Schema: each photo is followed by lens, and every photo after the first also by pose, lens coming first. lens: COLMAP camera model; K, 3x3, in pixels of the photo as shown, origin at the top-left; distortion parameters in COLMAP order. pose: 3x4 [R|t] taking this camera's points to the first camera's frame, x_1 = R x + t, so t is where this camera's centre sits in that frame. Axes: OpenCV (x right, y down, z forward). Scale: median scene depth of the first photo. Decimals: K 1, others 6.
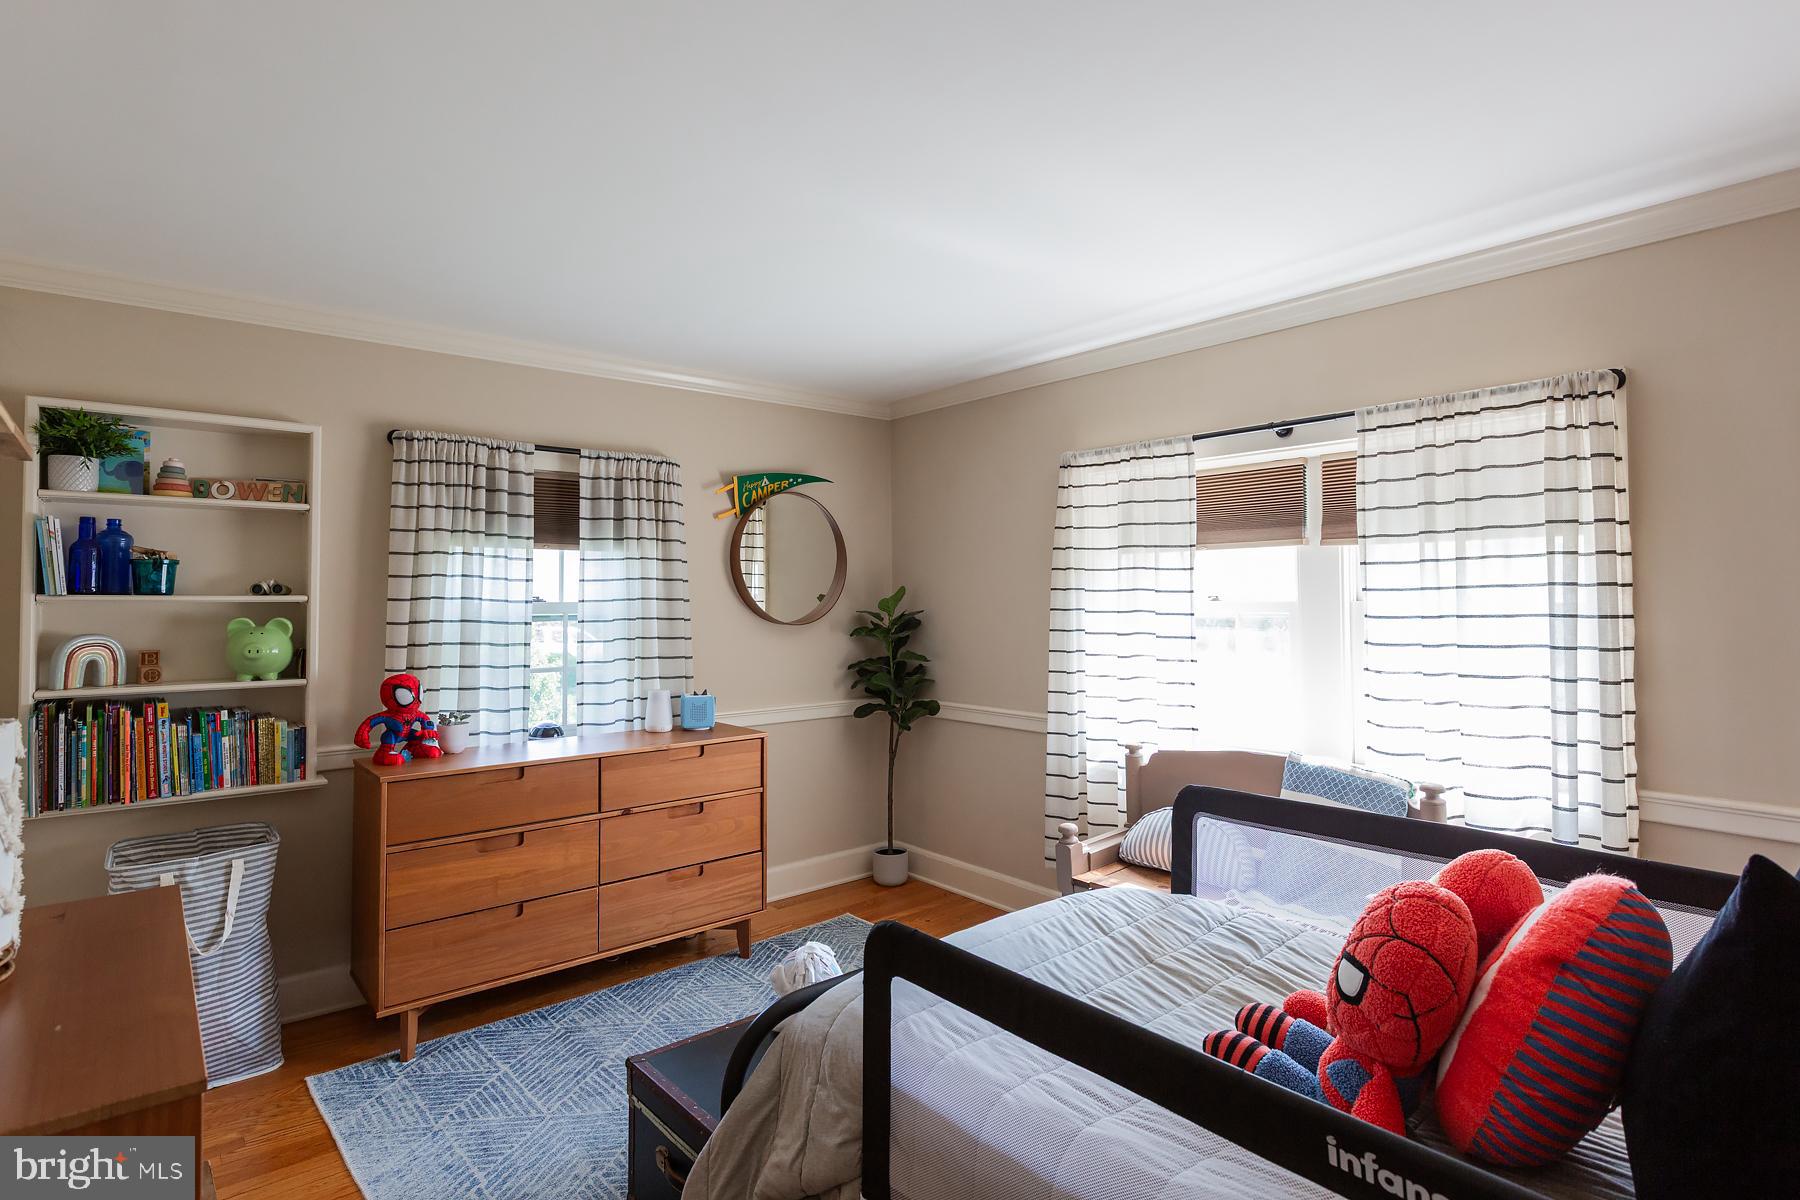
lens RADIAL K [[903.8, 0, 891.4], [0, 903.8, 581.6], [0, 0, 1]] dist [-0.002978, 0.000820]
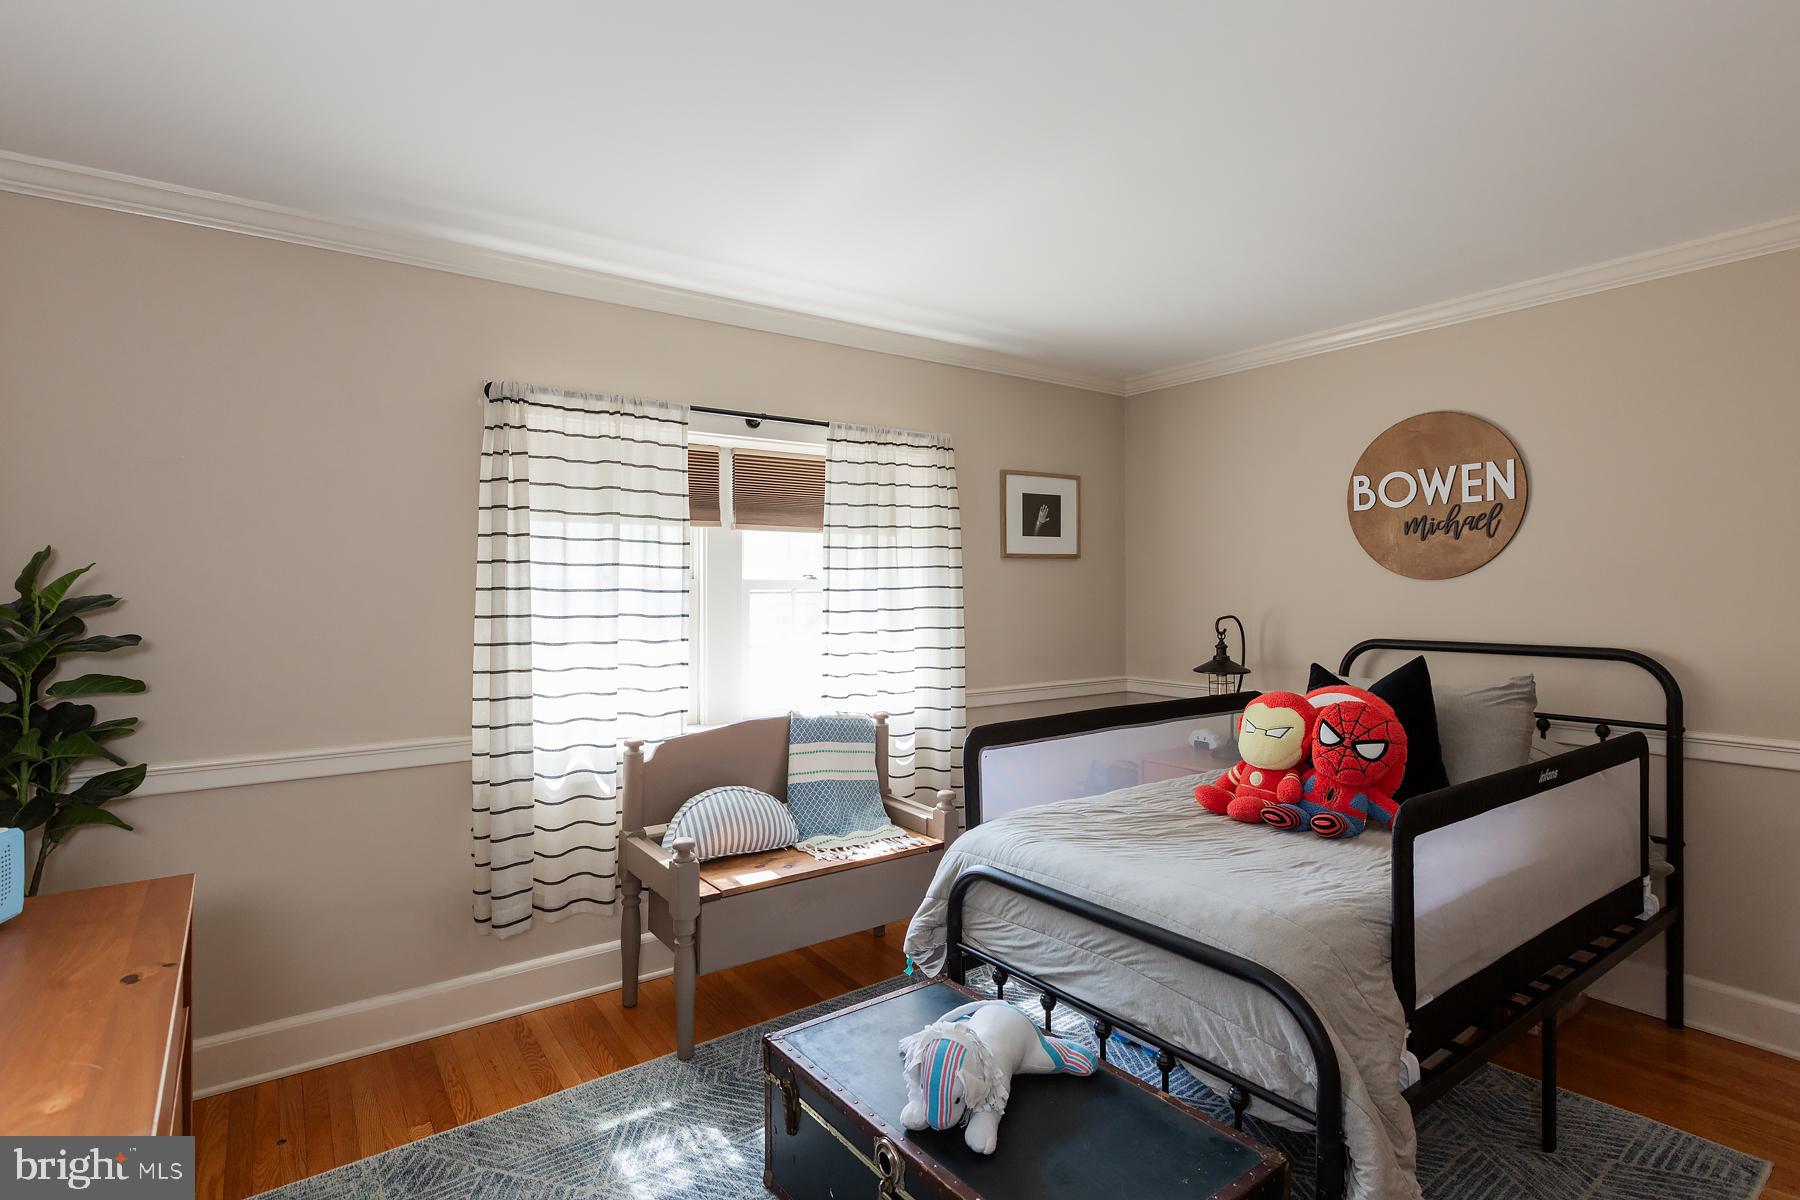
lens RADIAL K [[903.8, 0, 891.4], [0, 903.8, 581.6], [0, 0, 1]] dist [-0.002978, 0.000820]
pose [[0.061524, -0.004652, 0.998095, -0.619182], [-0.021119, 0.999759, 0.005961, 0.015557], [-0.997882, -0.021446, 0.061411, 0.729871]]
